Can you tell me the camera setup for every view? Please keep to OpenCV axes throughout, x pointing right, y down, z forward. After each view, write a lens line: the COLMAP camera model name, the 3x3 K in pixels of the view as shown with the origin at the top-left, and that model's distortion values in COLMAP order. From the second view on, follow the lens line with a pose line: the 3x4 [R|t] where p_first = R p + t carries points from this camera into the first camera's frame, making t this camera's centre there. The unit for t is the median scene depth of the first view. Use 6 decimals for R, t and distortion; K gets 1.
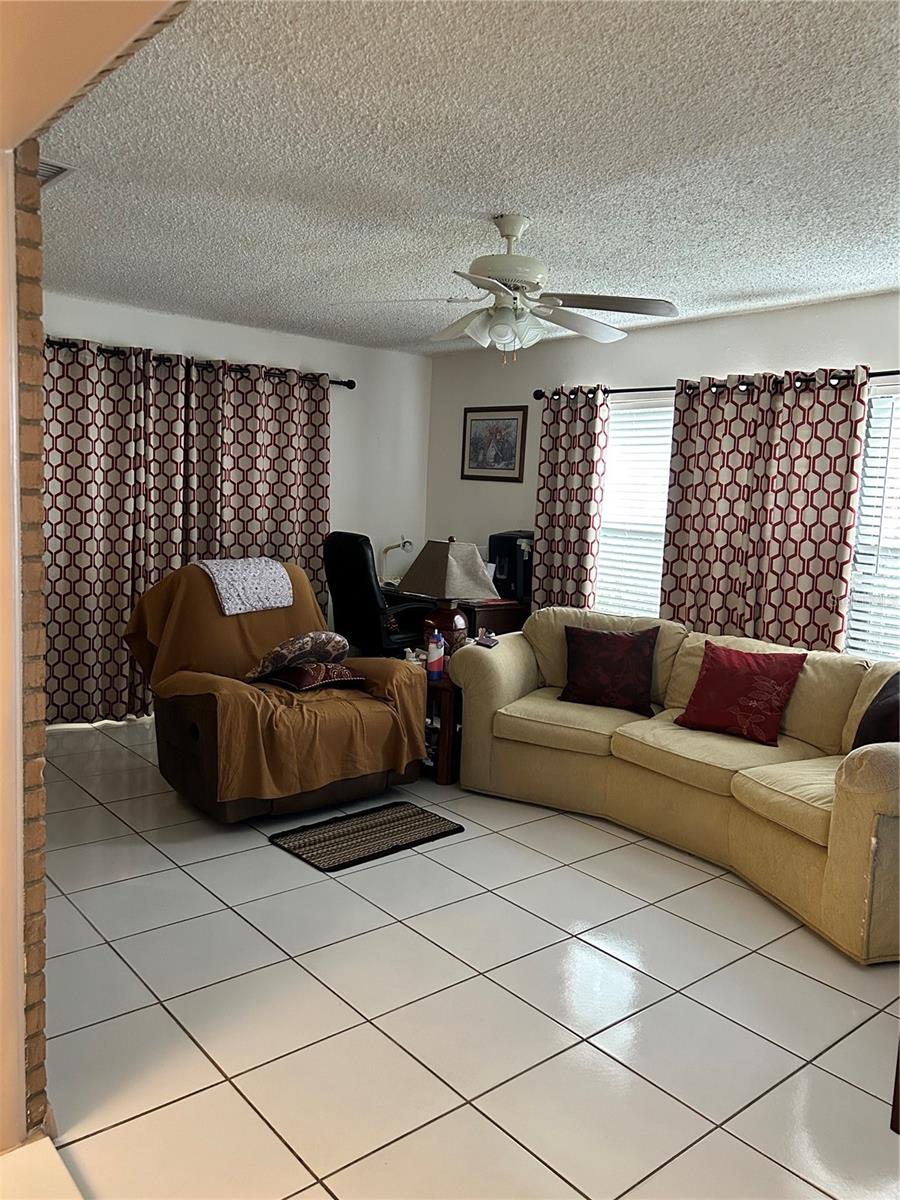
lens RADIAL K [[908.2, 0, 449.3], [0, 908.2, 590.2], [0, 0, 1]] dist [0.060918, -0.056682]
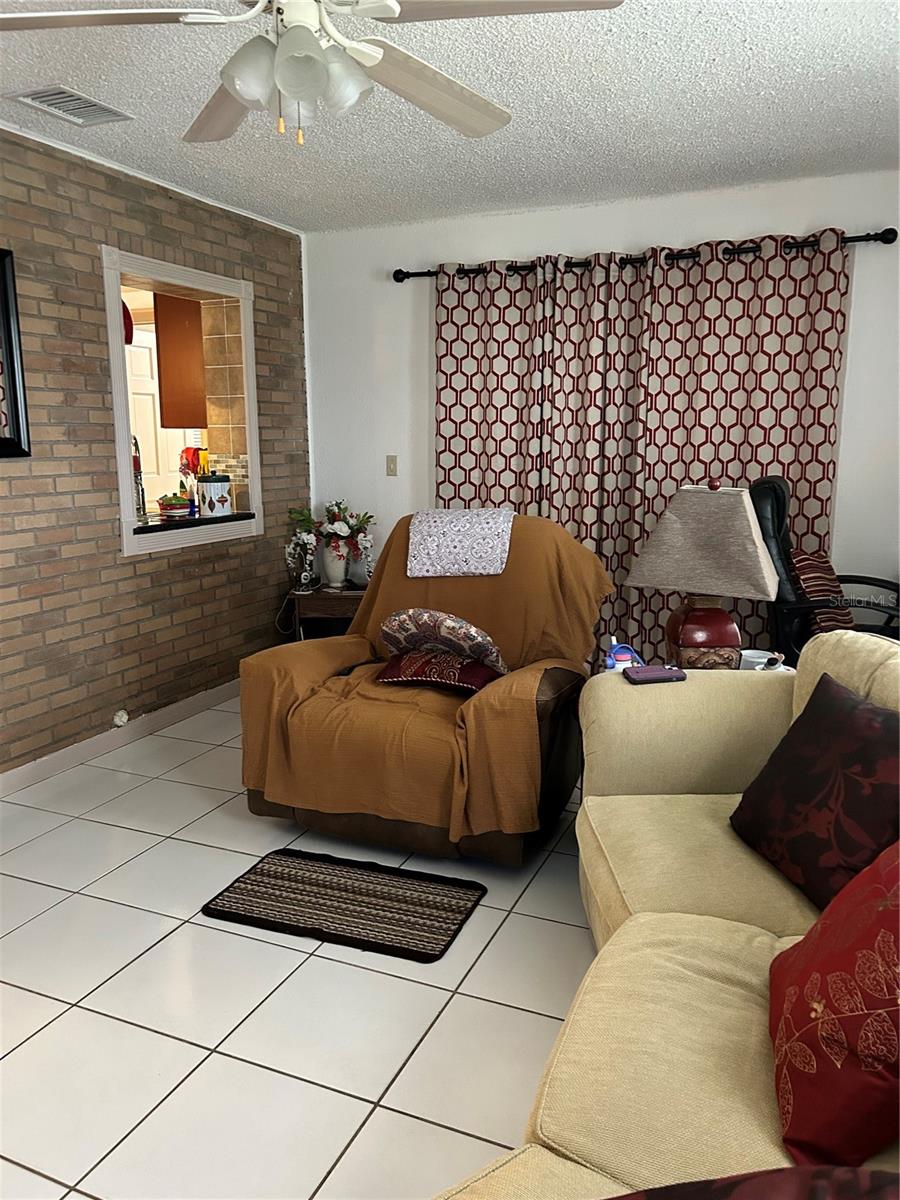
lens RADIAL K [[908.2, 0, 430.3], [0, 908.2, 599.0], [0, 0, 1]] dist [0.060918, -0.056682]
pose [[0.438854, 0.116808, -0.890934, 0.502227], [-0.074995, 0.992817, 0.093225, -0.030083], [0.895423, 0.025903, 0.444462, 0.689851]]
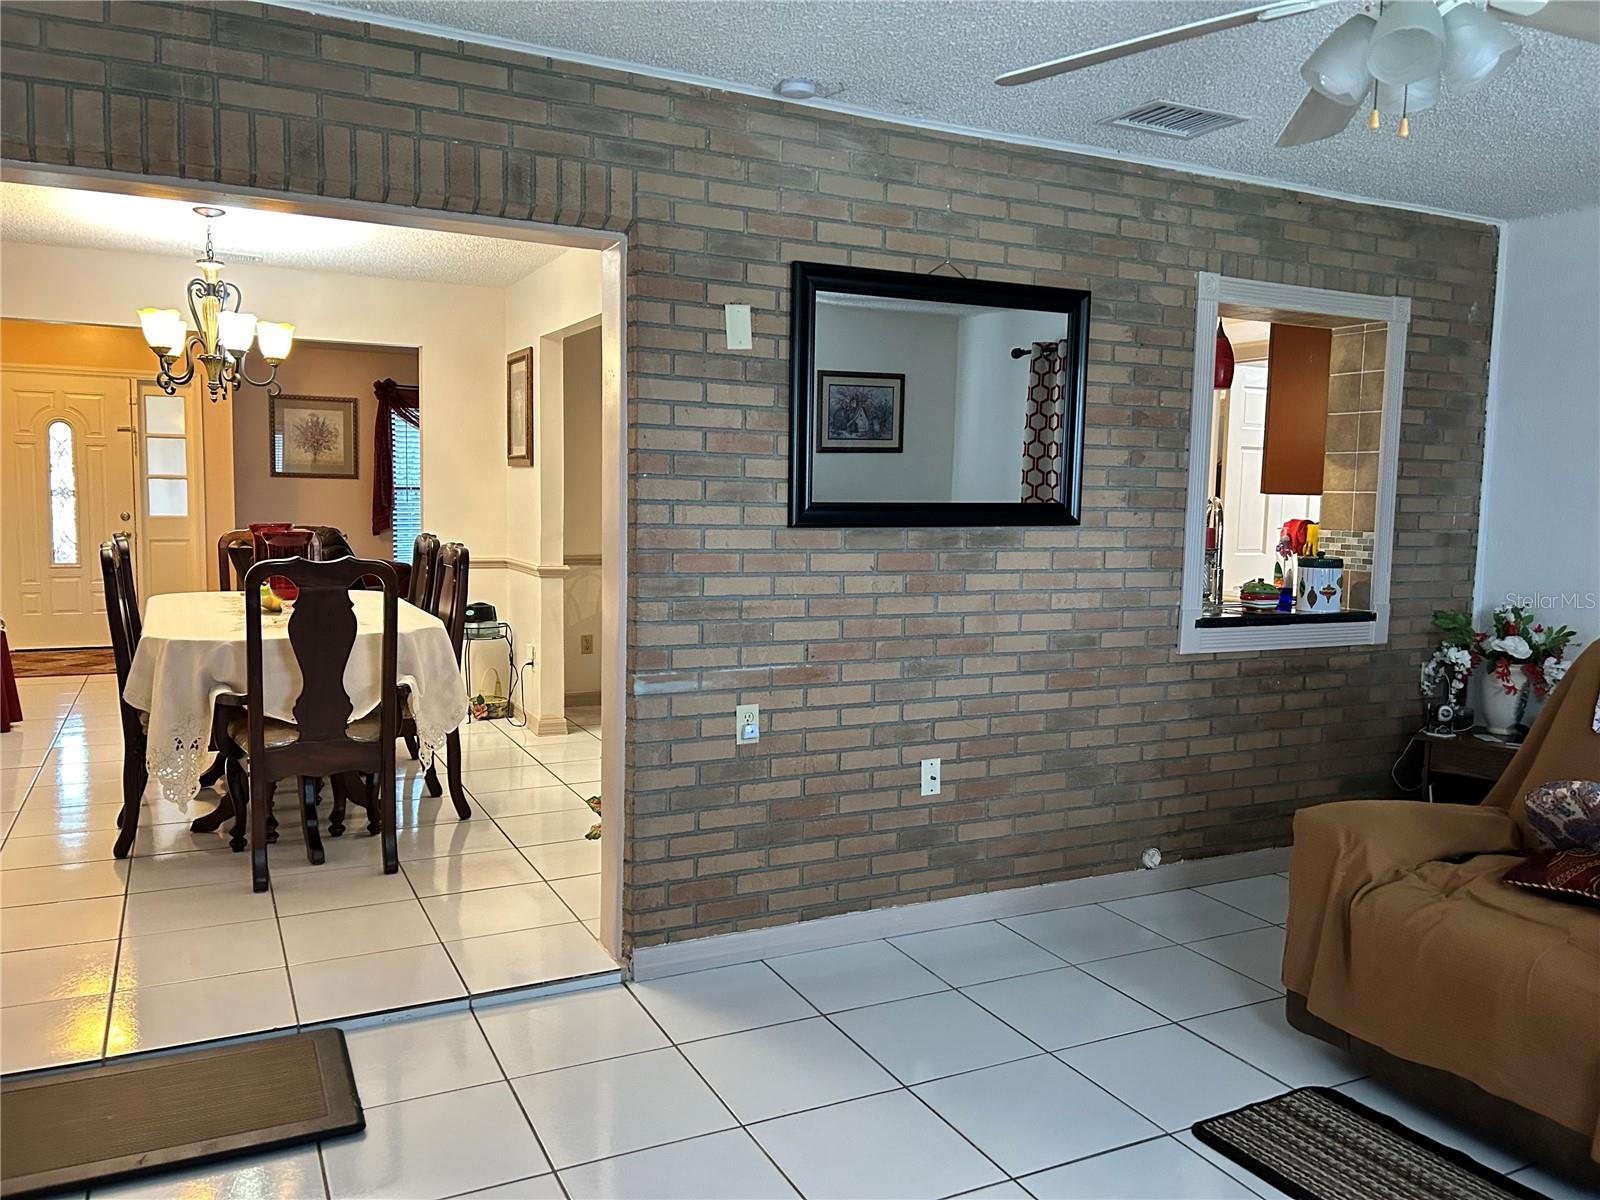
lens RADIAL K [[1211.0, 0, 805.3], [0, 1211.0, 600.5], [0, 0, 1]] dist [0.060918, -0.056682]
pose [[-0.222345, 0.044424, -0.973955, 0.550277], [-0.137333, 0.987574, 0.076397, -0.038796], [0.965247, 0.150743, -0.213481, 0.736614]]
